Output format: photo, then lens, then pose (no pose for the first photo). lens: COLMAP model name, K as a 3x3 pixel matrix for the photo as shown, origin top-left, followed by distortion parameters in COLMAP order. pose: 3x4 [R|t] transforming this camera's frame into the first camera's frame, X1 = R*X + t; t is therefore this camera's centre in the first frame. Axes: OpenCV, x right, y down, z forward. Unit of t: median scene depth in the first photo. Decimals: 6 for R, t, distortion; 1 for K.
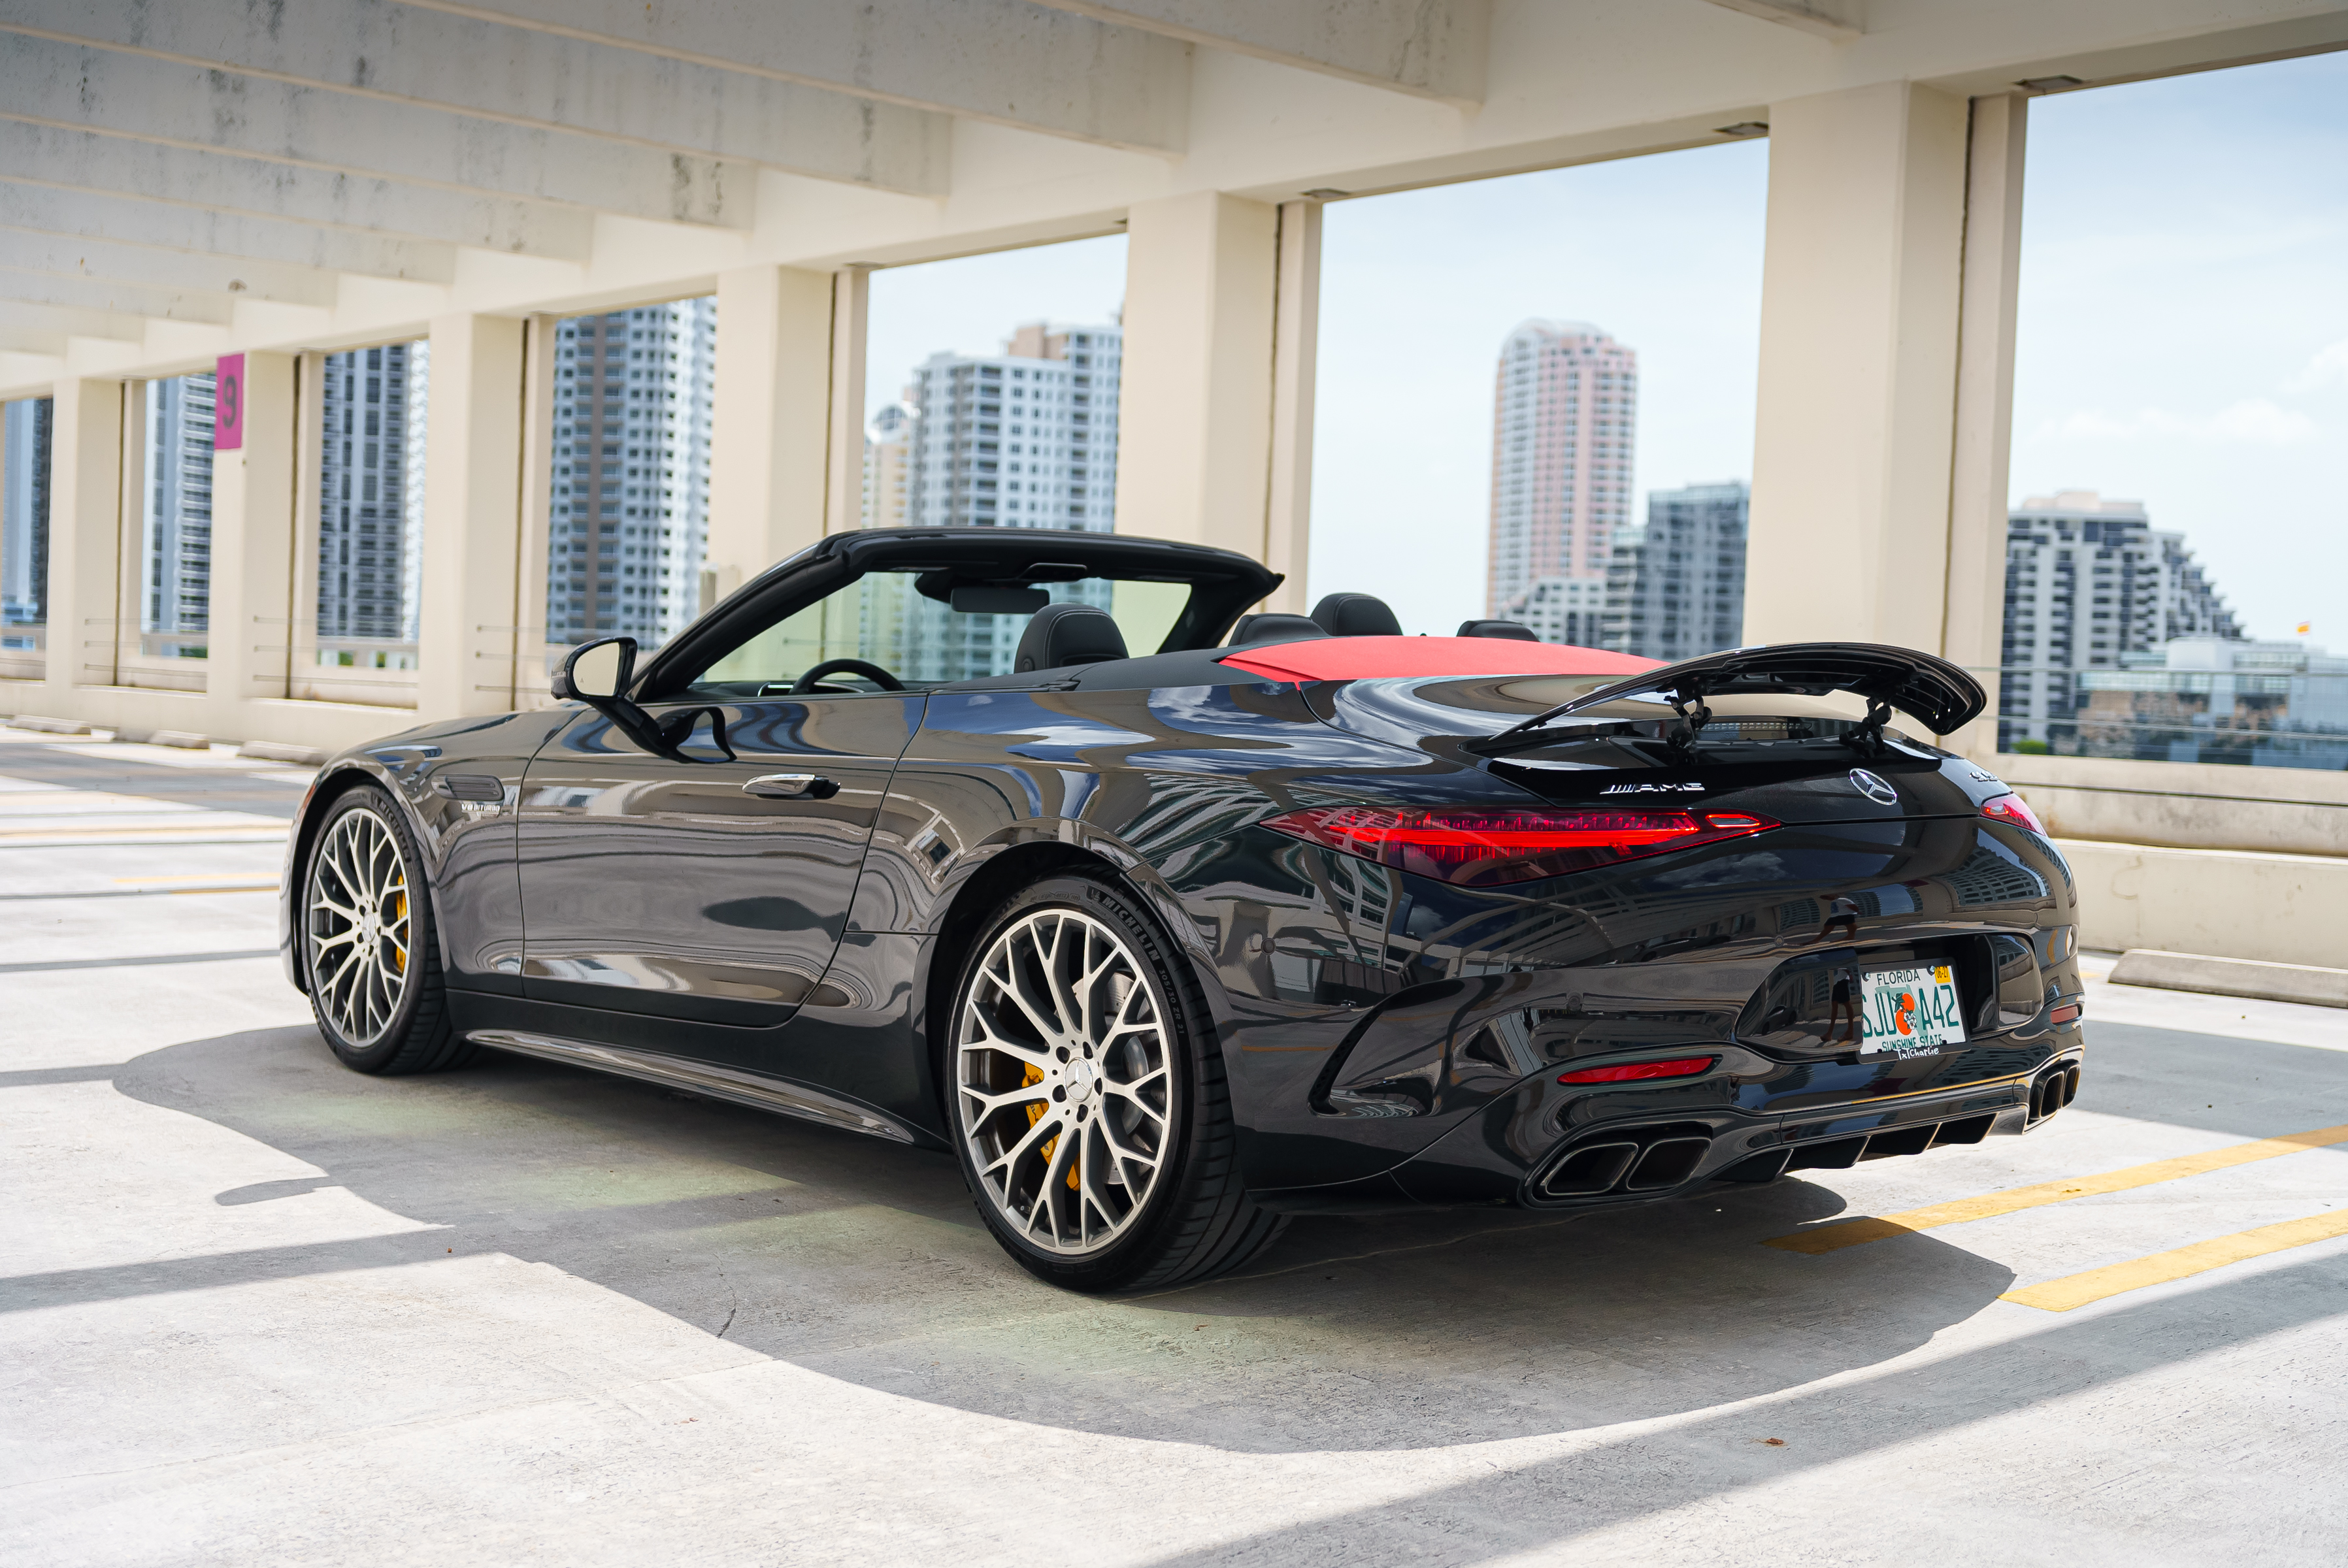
lens RADIAL K [[2763.1, 0, 1143.4], [0, 2763.1, 785.6], [0, 0, 1]] dist [-0.015311, 0.000000]
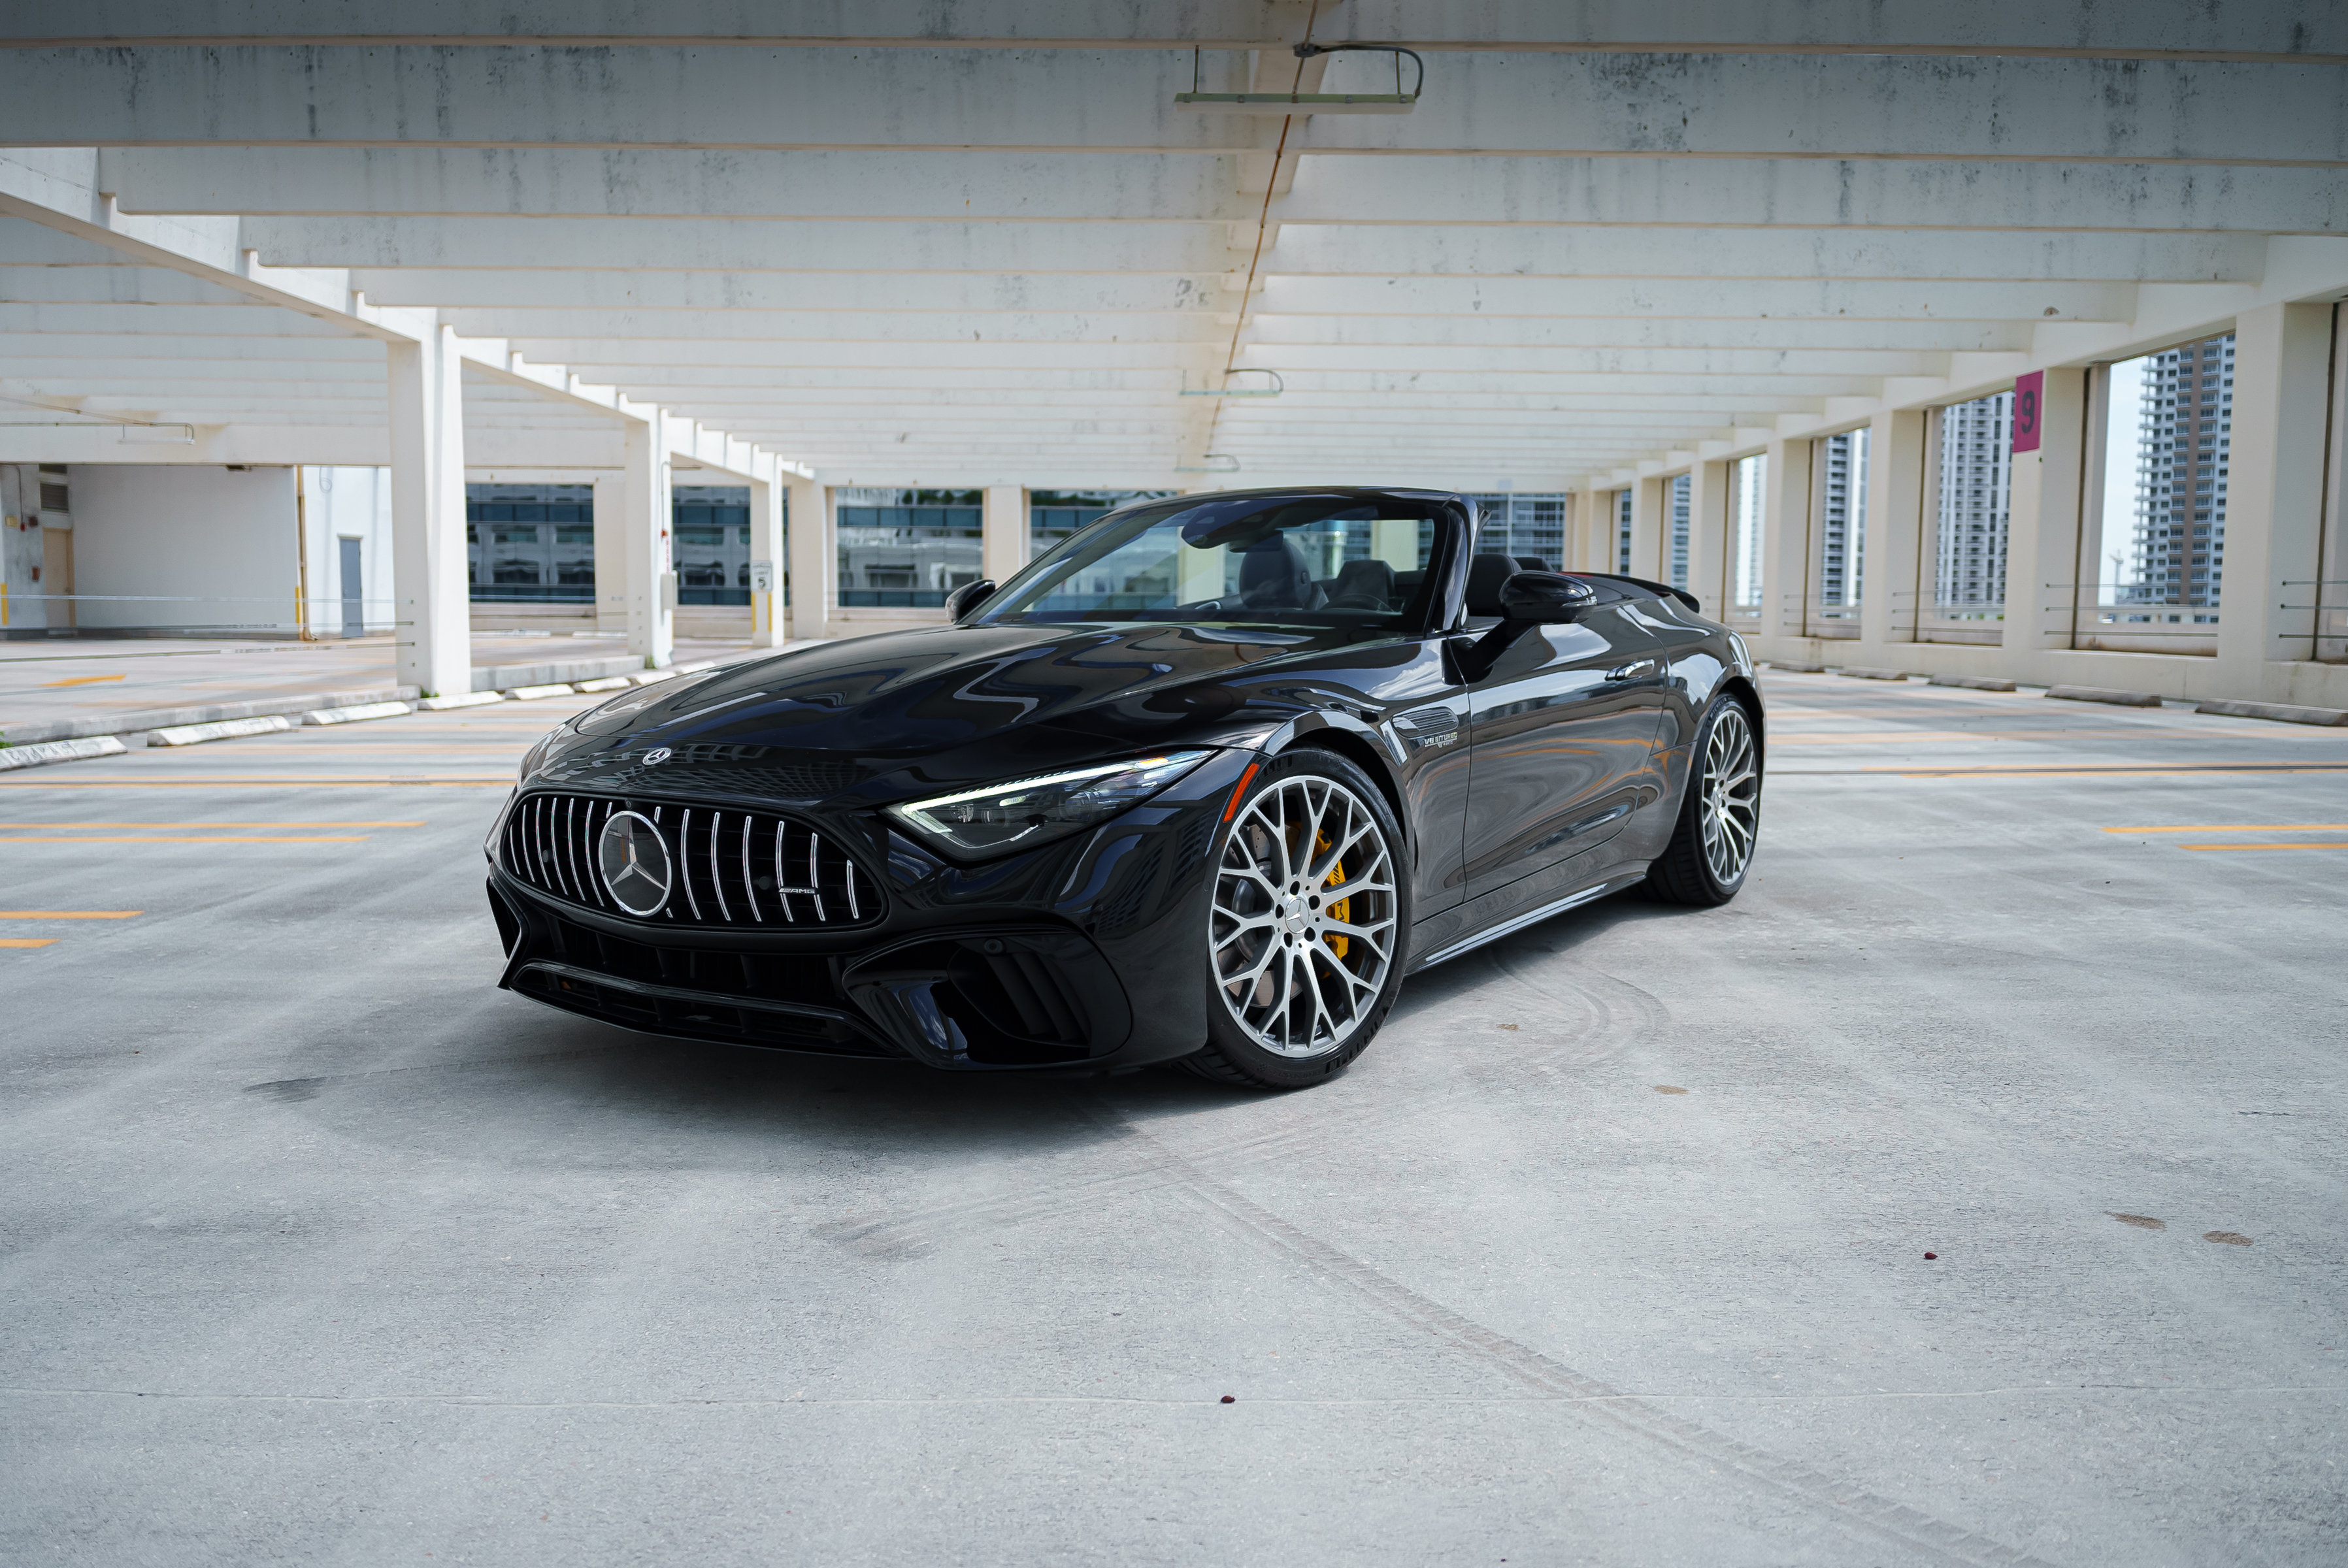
lens RADIAL K [[1816.6, 0, 1182.9], [0, 1816.6, 780.8], [0, 0, 1]] dist [0.016371, -0.018852]
pose [[0.766663, 0.025976, -0.641525, -0.176534], [-0.000345, 0.999198, 0.040046, -0.009848], [0.642050, -0.030480, 0.766057, 0.225228]]
